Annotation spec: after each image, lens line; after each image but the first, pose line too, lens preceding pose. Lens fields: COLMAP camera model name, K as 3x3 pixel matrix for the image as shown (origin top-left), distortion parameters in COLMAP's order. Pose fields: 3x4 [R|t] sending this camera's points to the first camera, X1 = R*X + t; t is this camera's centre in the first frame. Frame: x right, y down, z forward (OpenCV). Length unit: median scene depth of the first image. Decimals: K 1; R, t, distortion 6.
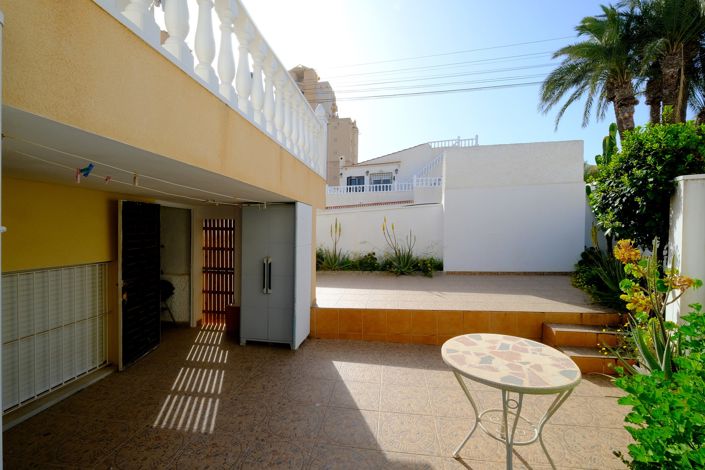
lens RADIAL K [[306.1, 0, 350.7], [0, 306.1, 235.7], [0, 0, 1]] dist [-0.000921, -0.000537]
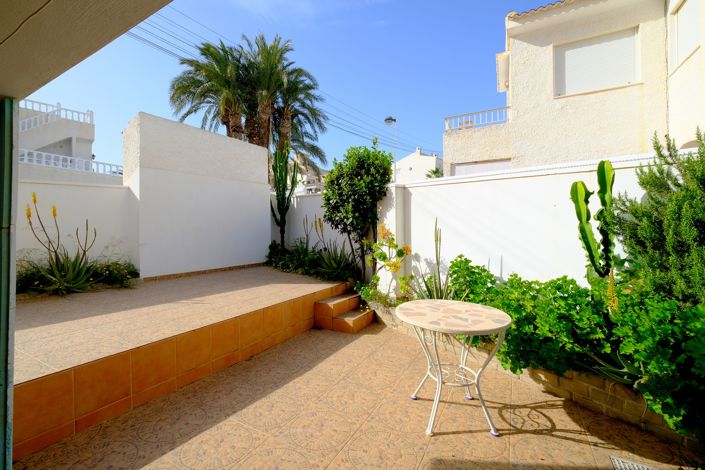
lens RADIAL K [[306.1, 0, 350.7], [0, 306.1, 235.7], [0, 0, 1]] dist [-0.000921, -0.000537]
pose [[0.360238, -0.002145, 0.932858, -0.089485], [0.023956, 0.999689, -0.006952, 0.014525], [-0.932553, 0.024852, 0.360177, 0.122616]]
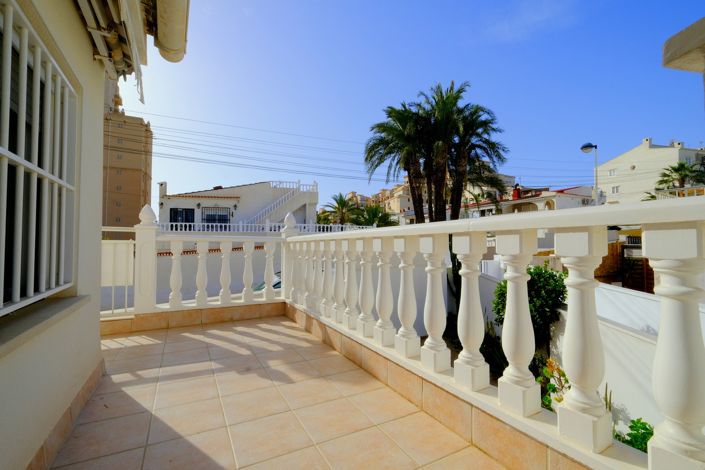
lens RADIAL K [[306.1, 0, 350.7], [0, 306.1, 235.7], [0, 0, 1]] dist [-0.000921, -0.000537]
pose [[0.804142, 0.007650, 0.594389, -0.154668], [0.018705, 0.999096, -0.038166, -0.106924], [-0.594143, 0.041809, 0.803272, 0.068188]]
